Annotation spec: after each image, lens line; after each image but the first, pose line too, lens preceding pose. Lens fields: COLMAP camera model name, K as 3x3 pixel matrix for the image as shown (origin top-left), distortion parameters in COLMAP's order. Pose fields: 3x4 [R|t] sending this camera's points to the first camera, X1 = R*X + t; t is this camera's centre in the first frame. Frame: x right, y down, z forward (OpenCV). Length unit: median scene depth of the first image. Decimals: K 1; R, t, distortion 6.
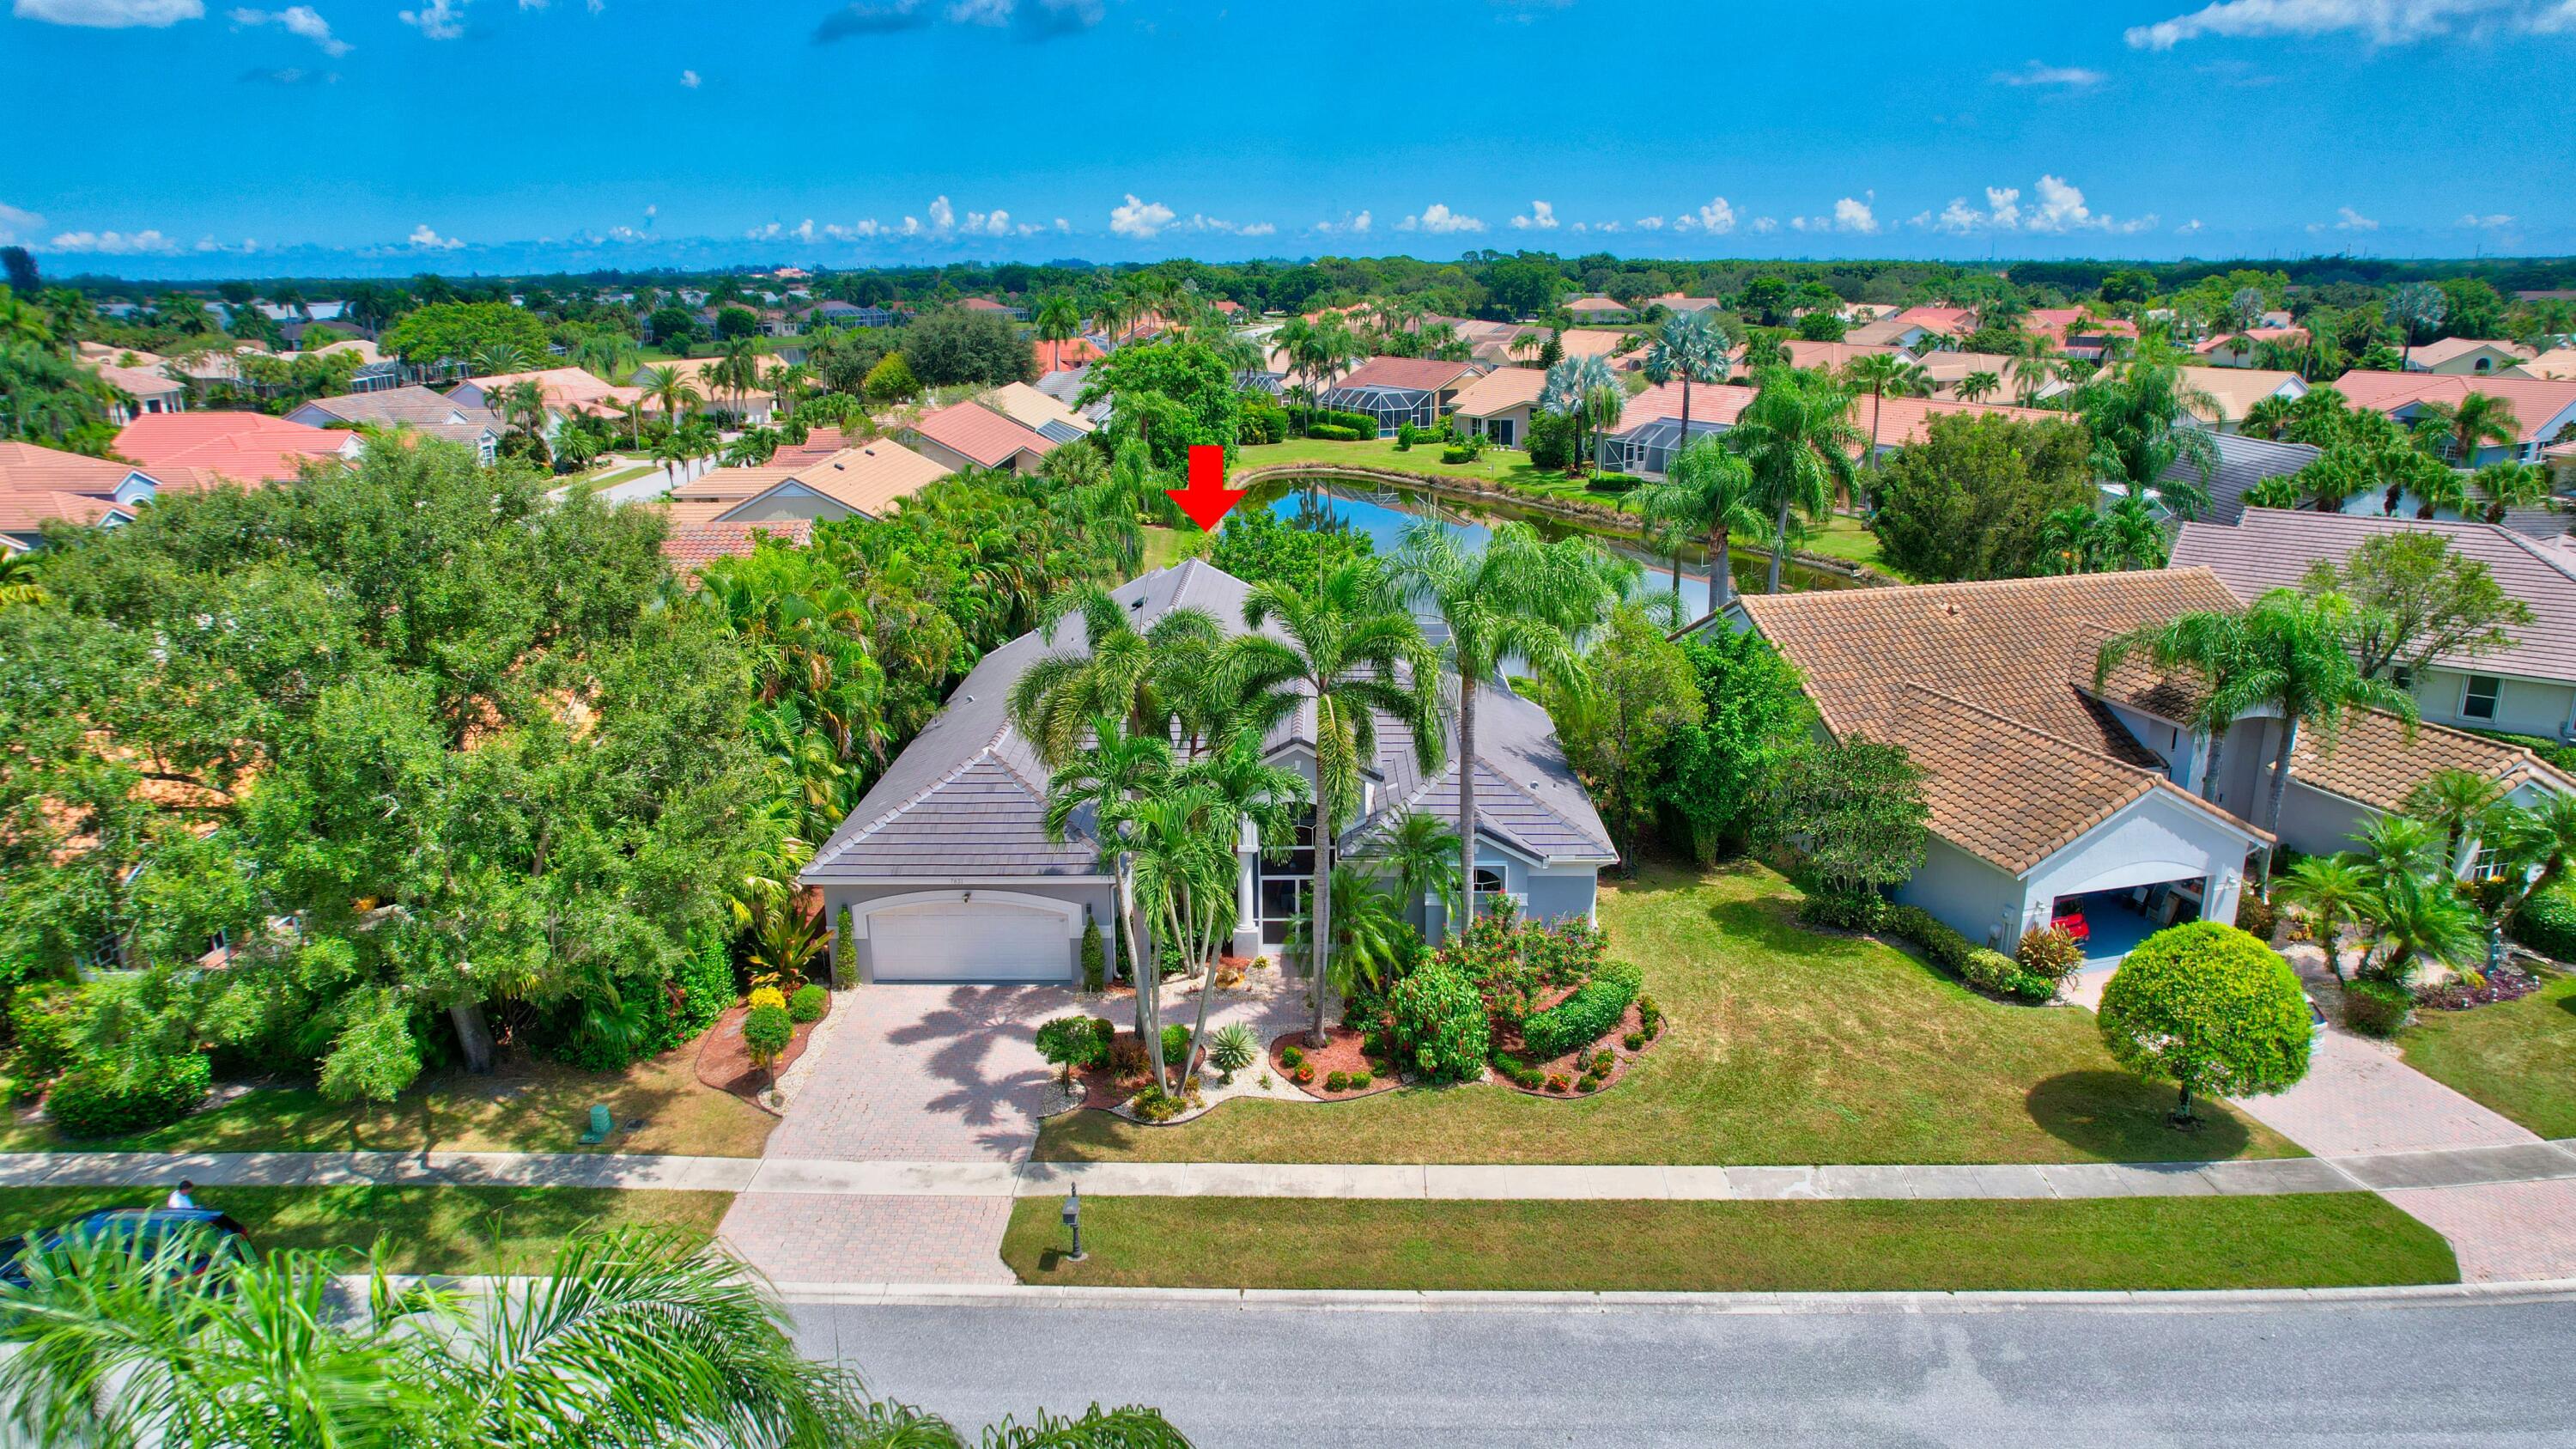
lens RADIAL K [[1637.5, 0, 1285.0], [0, 1637.5, 732.6], [0, 0, 1]] dist [-0.058063, 0.044051]
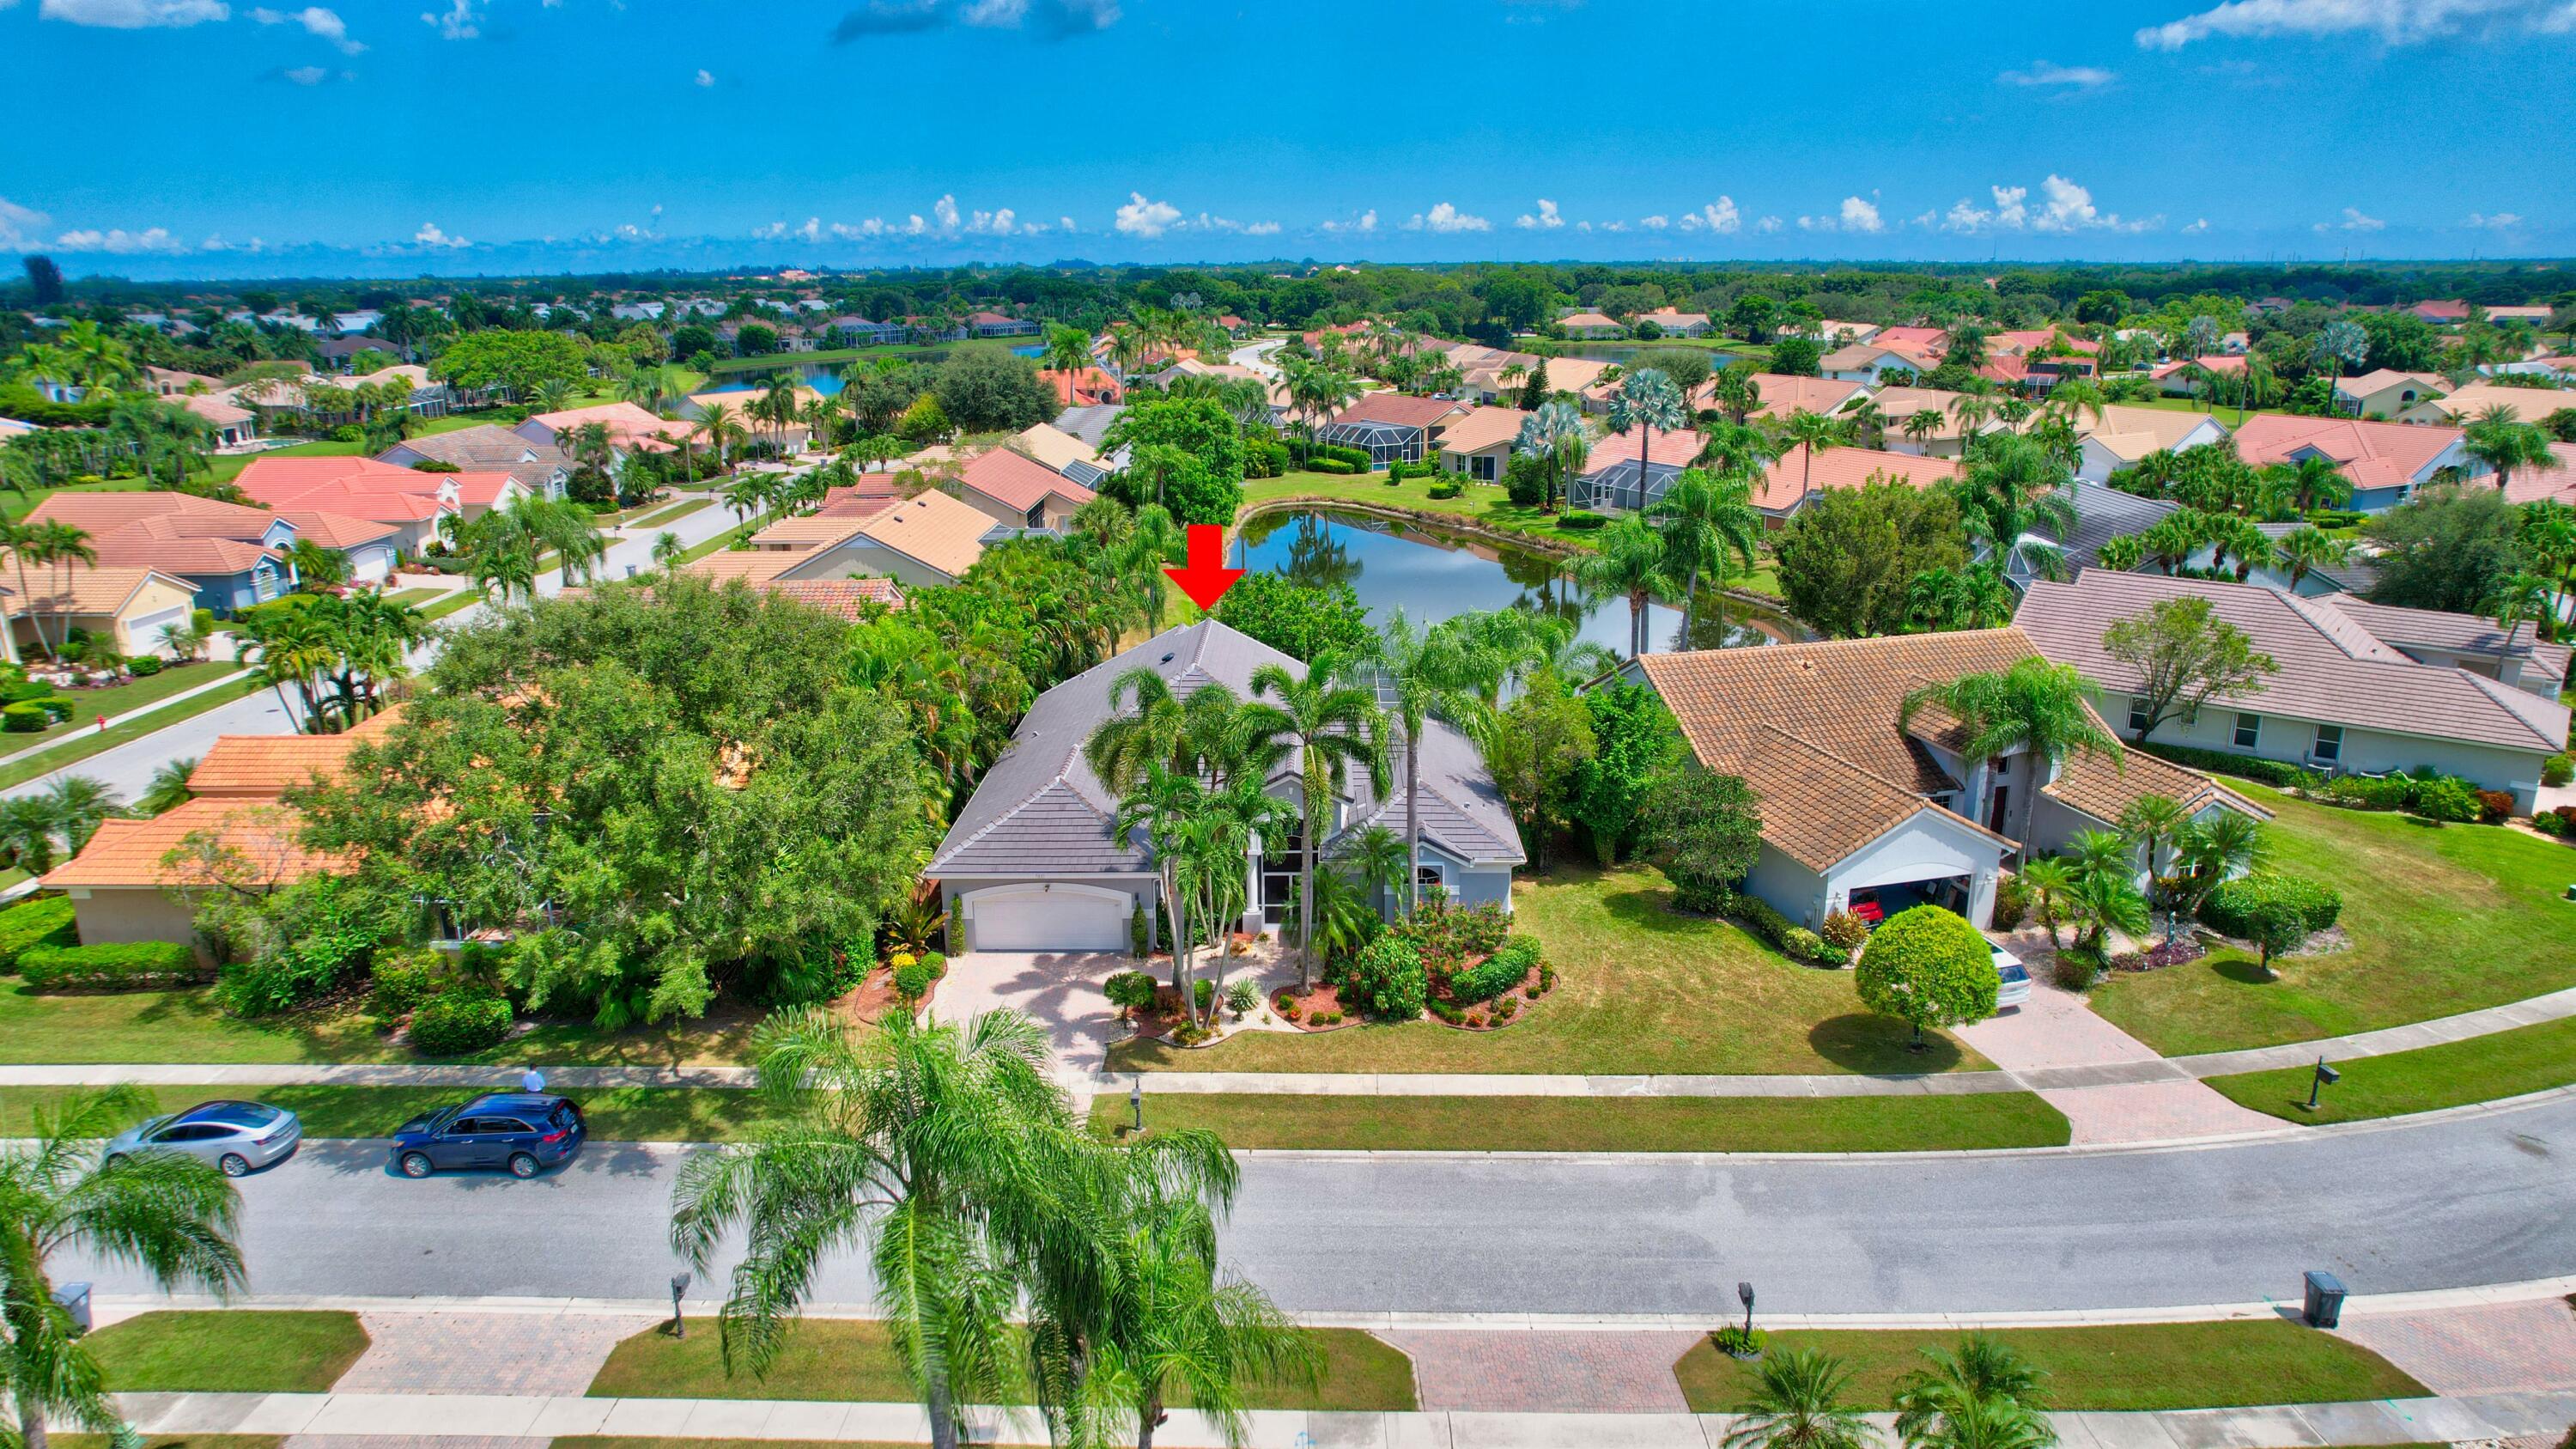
lens RADIAL K [[1637.5, 0, 1288.8], [0, 1637.5, 722.4], [0, 0, 1]] dist [-0.058063, 0.044051]
pose [[0.999999, 0.001113, 0.000971, 0.004964], [-0.001107, 0.999982, -0.005965, -0.029665], [-0.000977, 0.005964, 0.999982, -0.367568]]
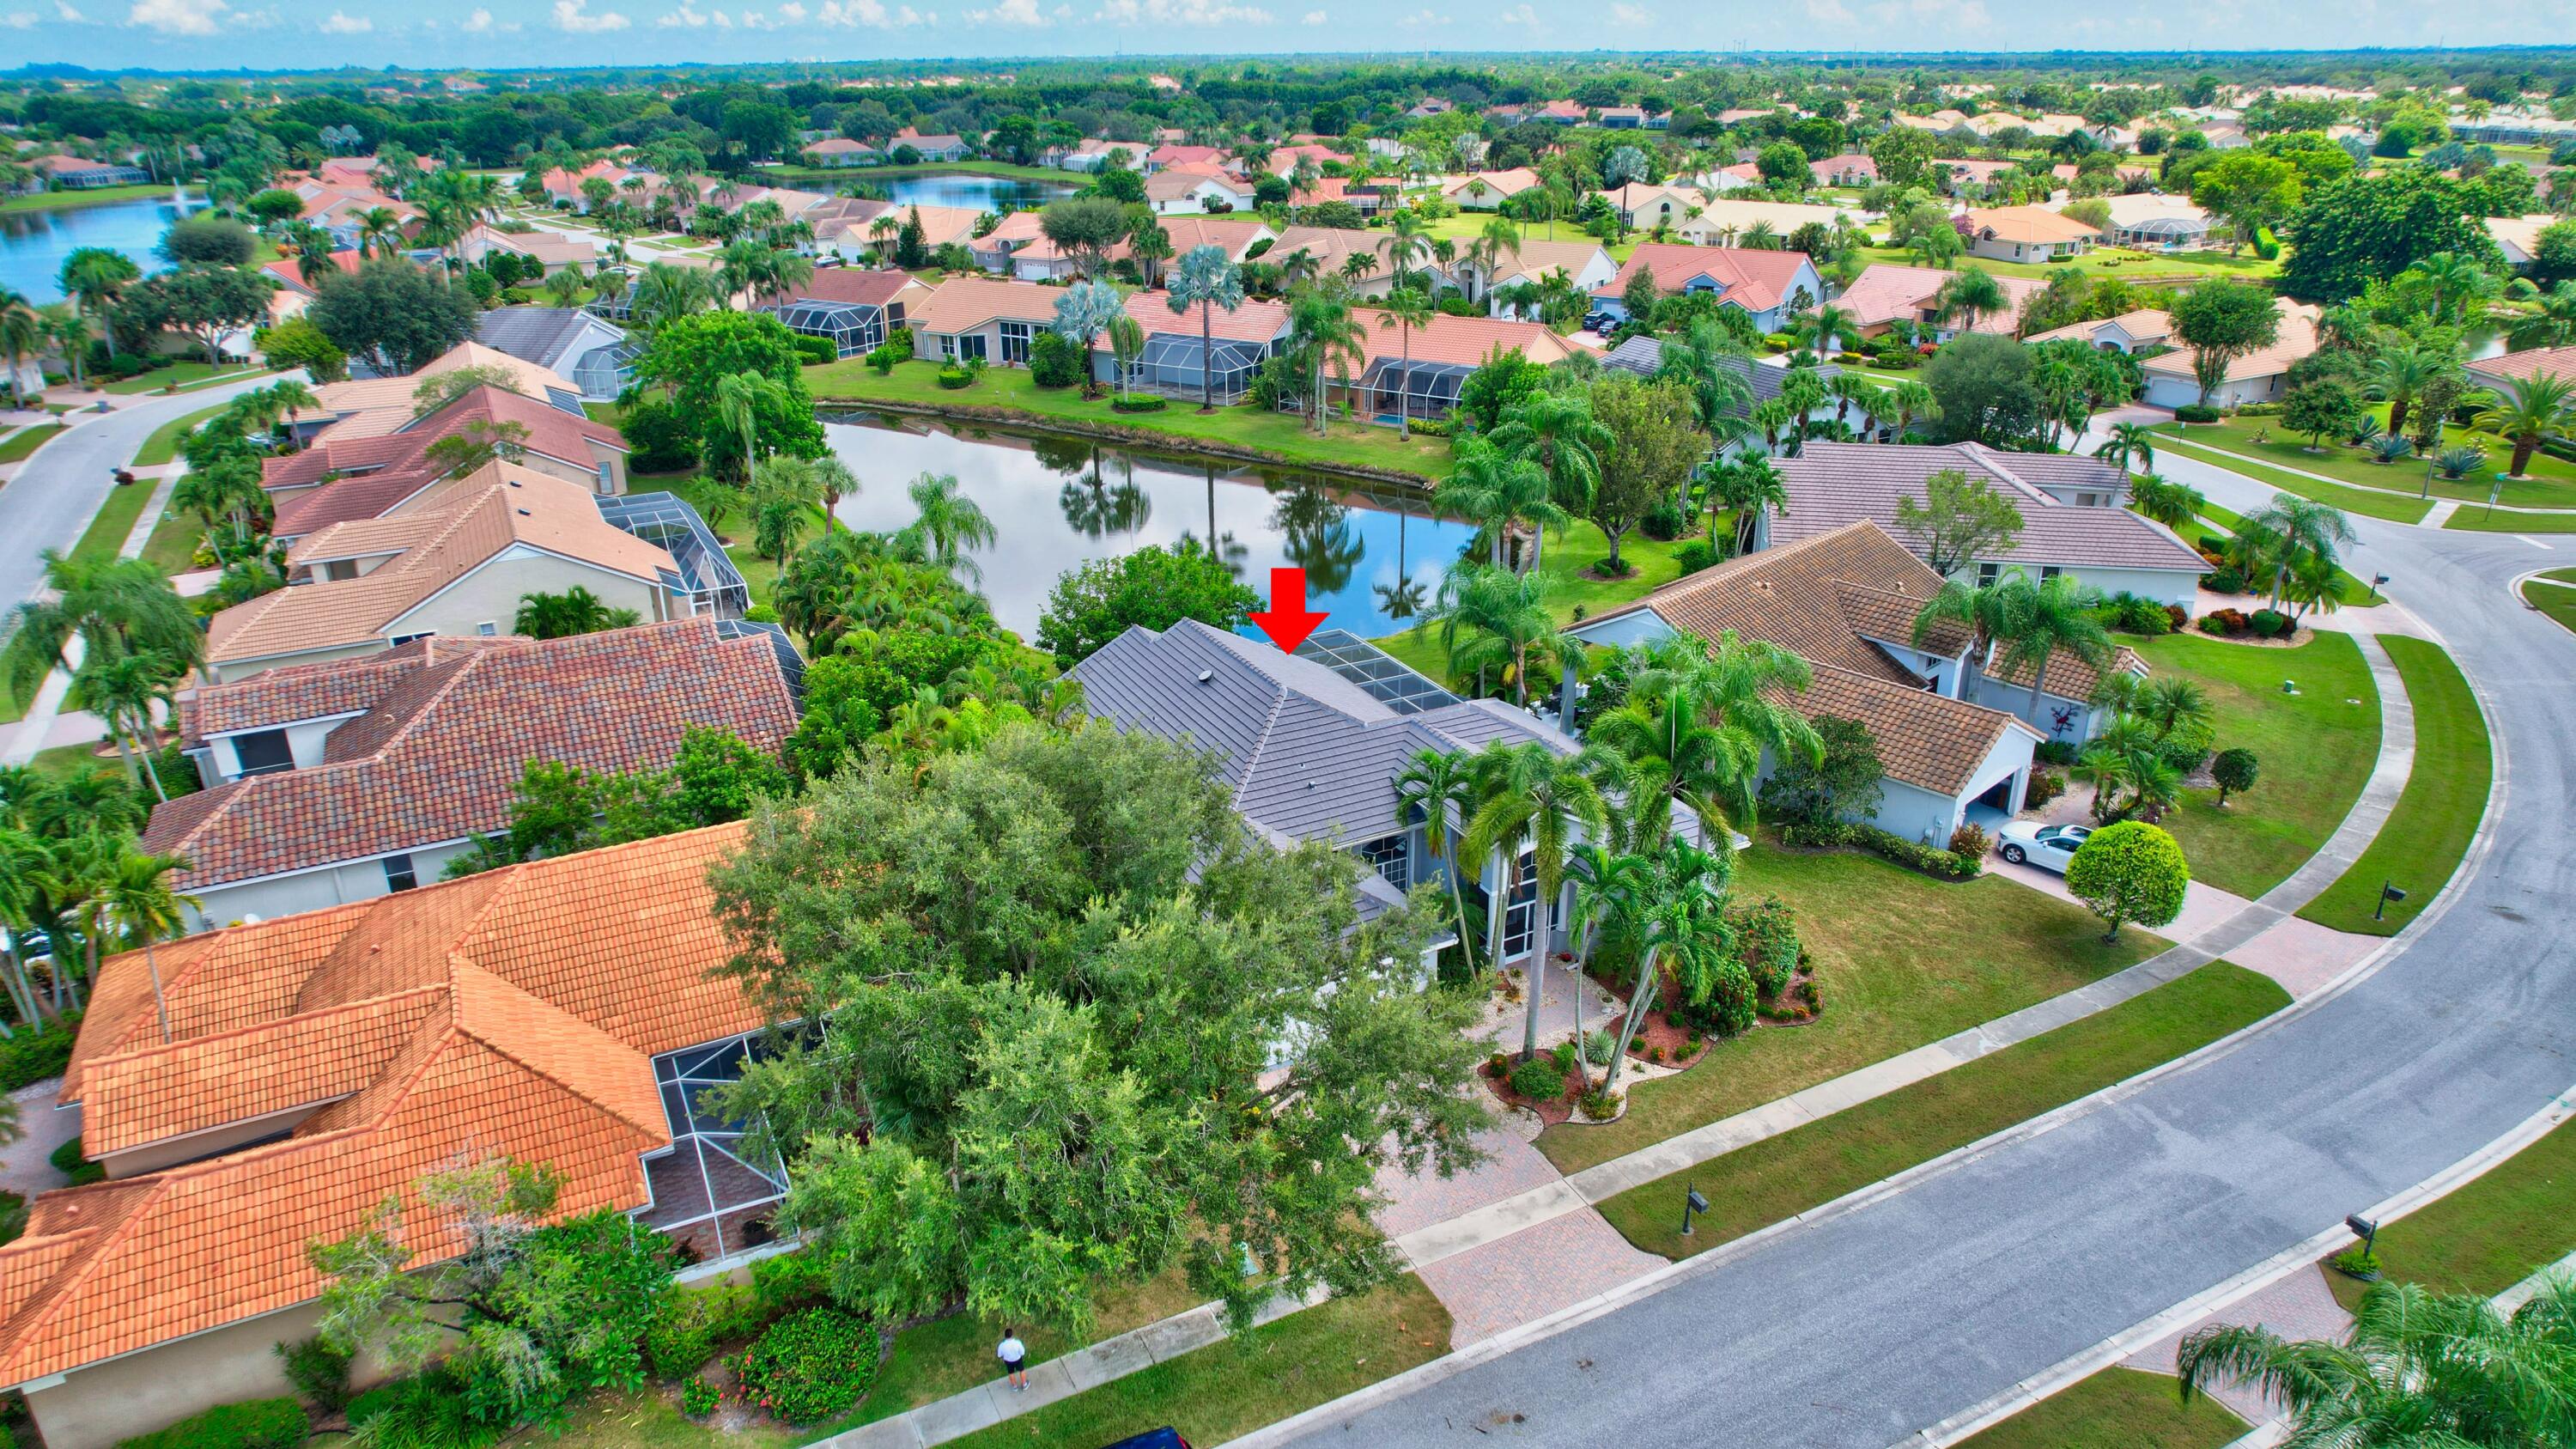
lens RADIAL K [[1637.5, 0, 1298.6], [0, 1637.5, 723.7], [0, 0, 1]] dist [-0.058063, 0.044051]
pose [[0.878955, -0.179746, 0.441735, -0.740889], [0.131828, 0.981736, 0.137169, -0.267373], [-0.458323, -0.062332, 0.886597, -0.054913]]
